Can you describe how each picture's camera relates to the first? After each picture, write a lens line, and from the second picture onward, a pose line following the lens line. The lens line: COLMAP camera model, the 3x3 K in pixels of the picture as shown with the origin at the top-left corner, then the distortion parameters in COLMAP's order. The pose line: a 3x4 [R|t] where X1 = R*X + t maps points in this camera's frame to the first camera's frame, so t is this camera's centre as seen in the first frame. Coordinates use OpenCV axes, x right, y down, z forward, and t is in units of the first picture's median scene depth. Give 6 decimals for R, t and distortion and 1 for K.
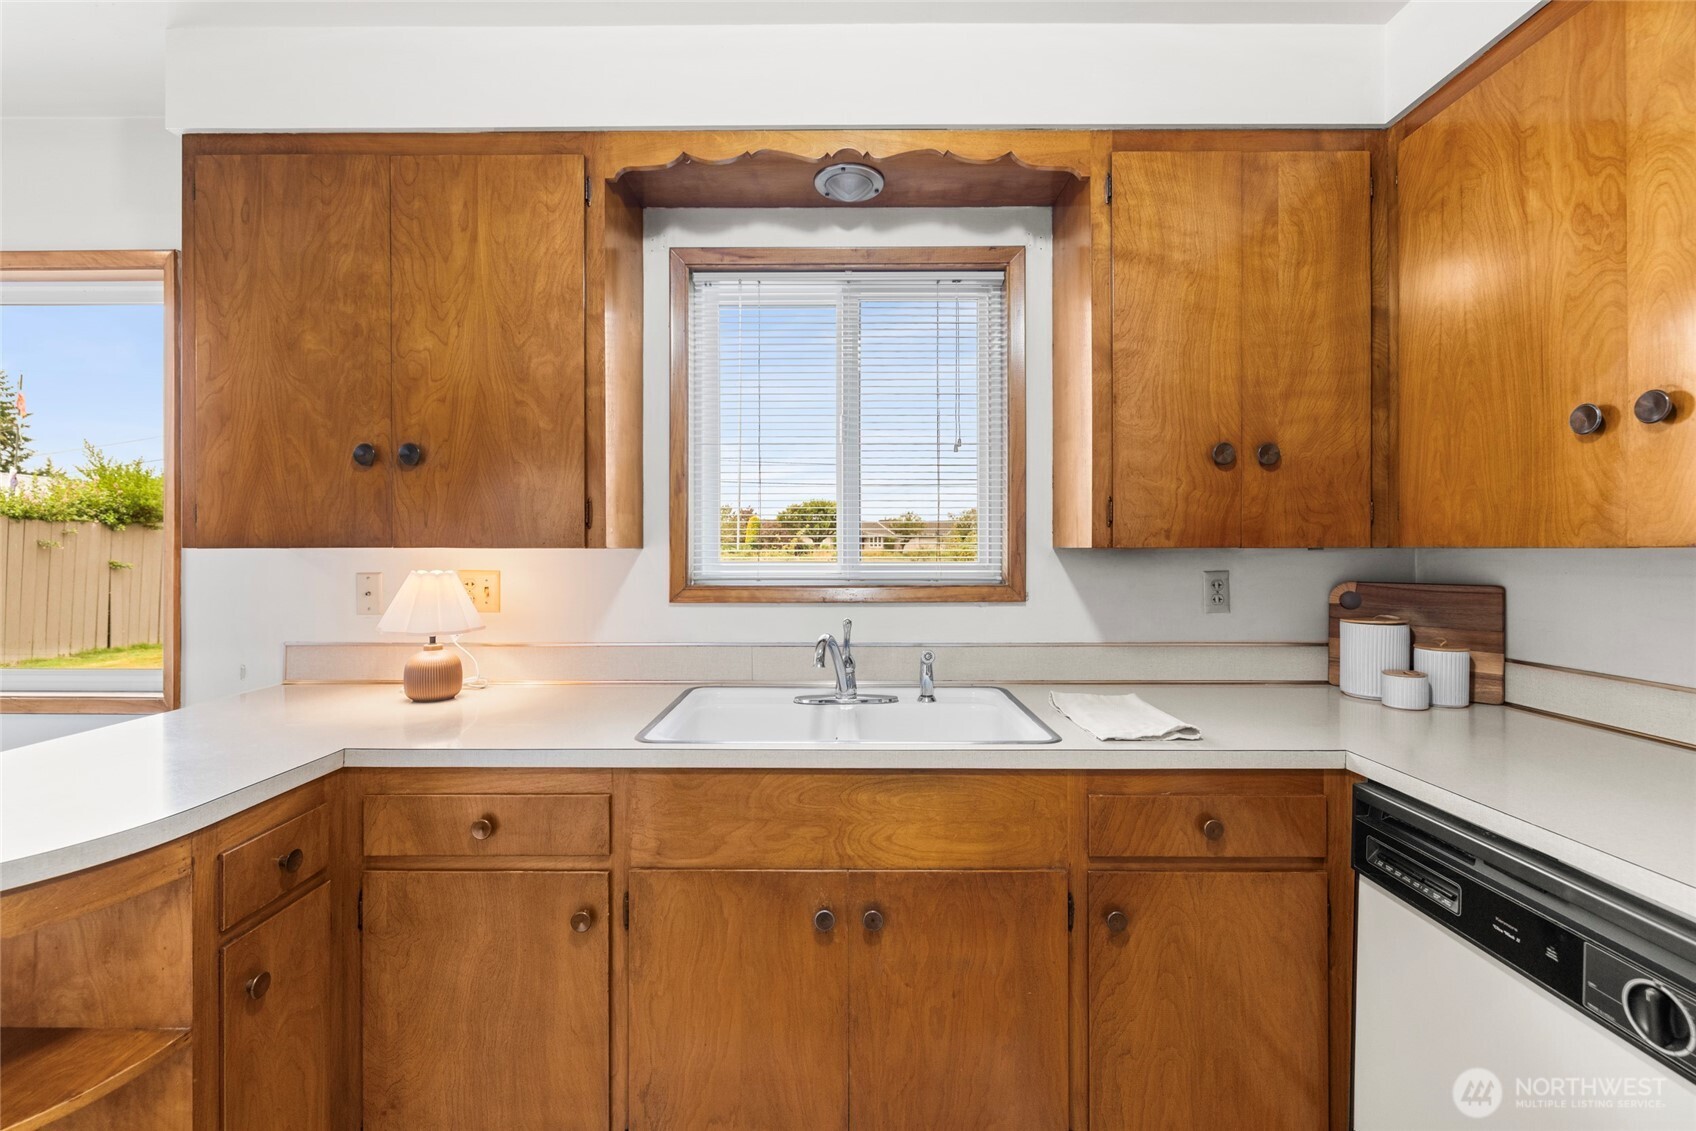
lens RADIAL K [[718.4, 0, 839.8], [0, 718.4, 550.9], [0, 0, 1]] dist [-0.002255, -0.000216]
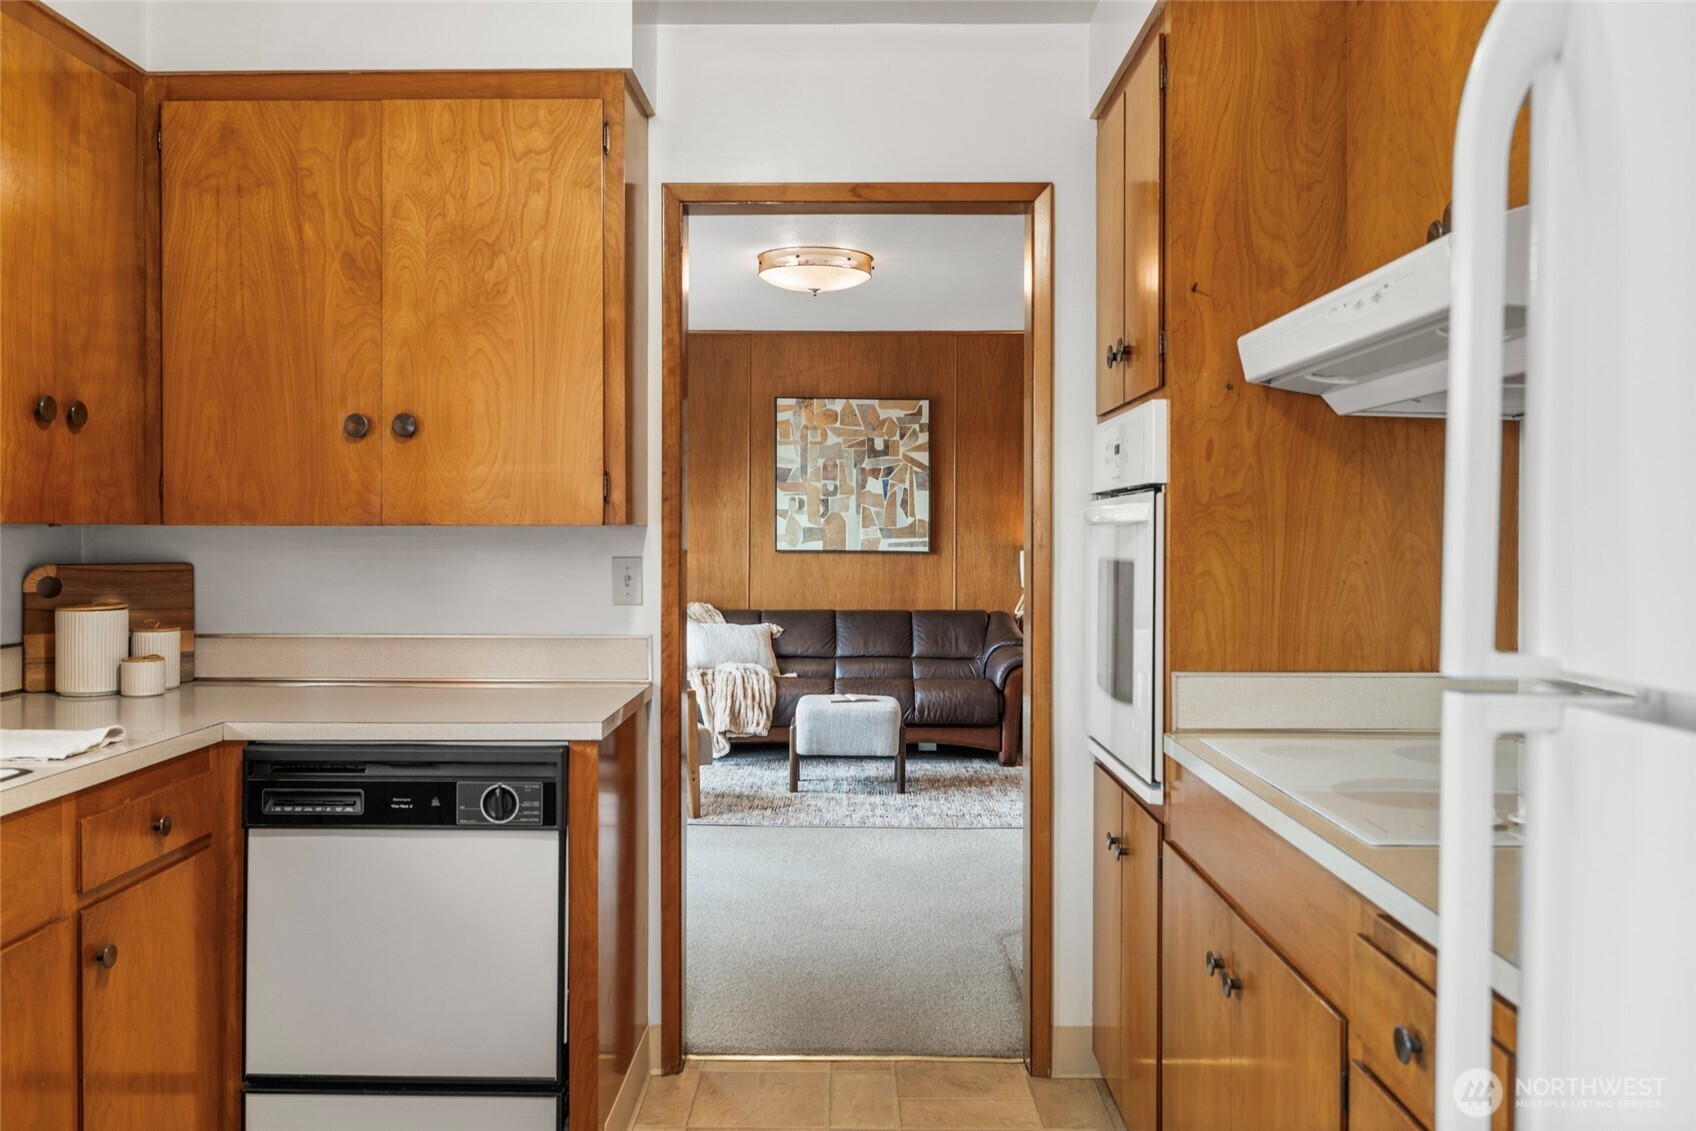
lens RADIAL K [[1351.0, 0, 828.0], [0, 1351.0, 536.2], [0, 0, 1]] dist [-0.002529, 0.001926]
pose [[0.009875, -0.006076, 0.999933, -0.985484], [-0.000802, 0.999981, 0.006084, -0.000397], [-0.999951, -0.000862, 0.009870, 0.093627]]
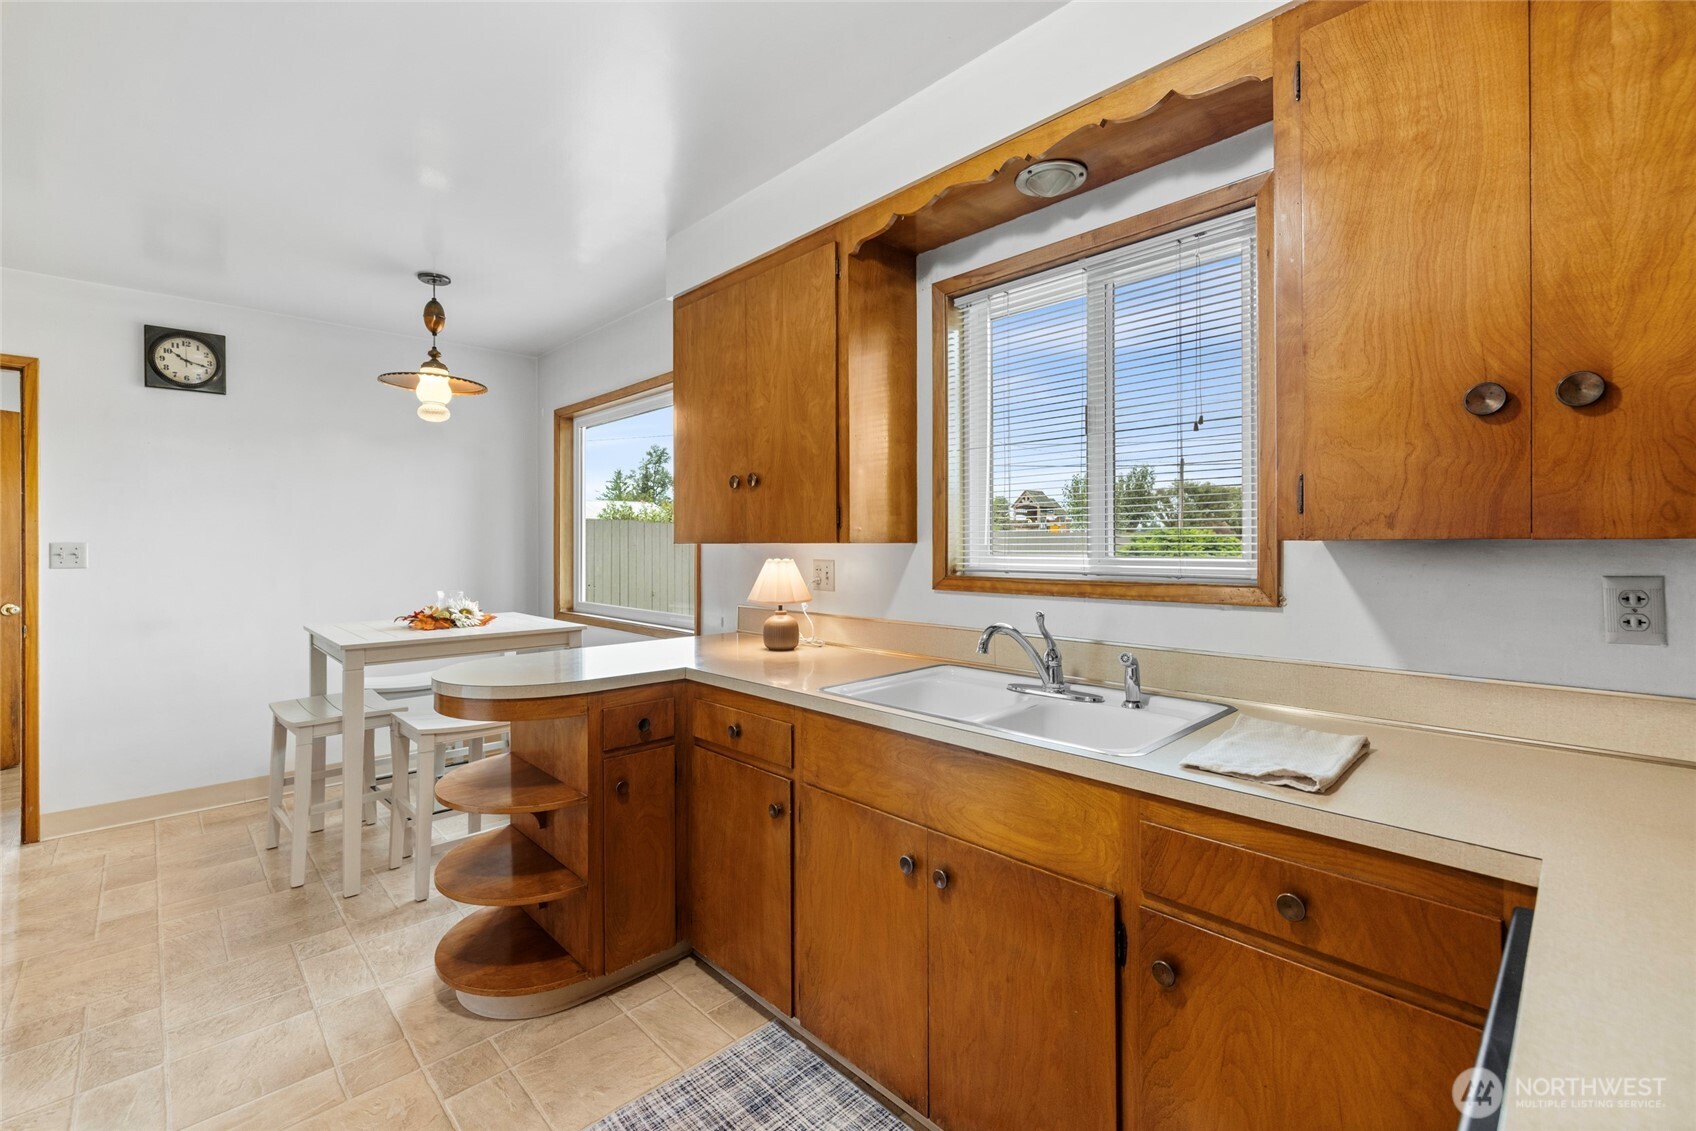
lens RADIAL K [[725.2, 0, 837.3], [0, 725.2, 545.3], [0, 0, 1]] dist [-0.002376, 0.000109]
pose [[0.692706, -0.001236, -0.721219, 0.596221], [0.001597, 0.999999, -0.000180, 0.000488], [0.721218, -0.001027, 0.692707, 0.090570]]
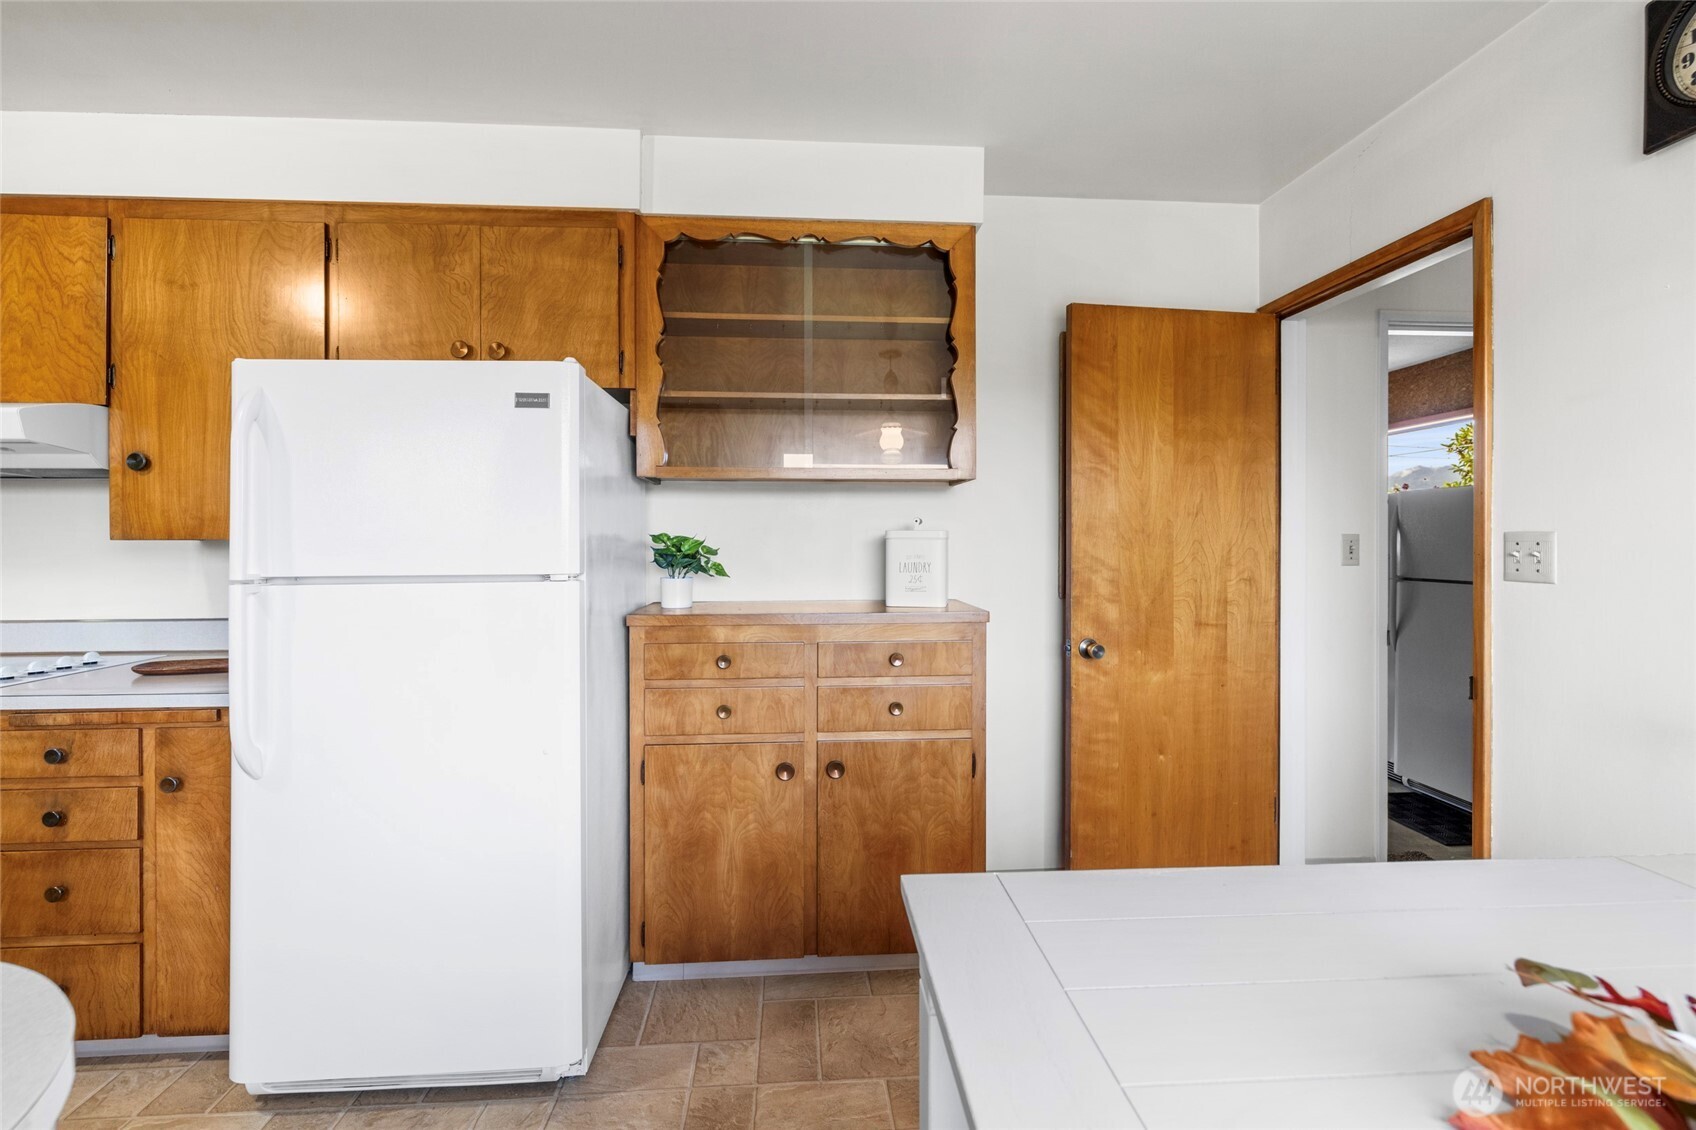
lens RADIAL K [[709.6, 0, 837.7], [0, 709.6, 547.5], [0, 0, 1]] dist [-0.001032, 0.000084]
pose [[-0.997311, 0.001188, -0.073276, -1.224249], [0.000767, 0.999983, 0.005779, 0.004628], [0.073282, 0.005708, -0.997295, 0.853809]]
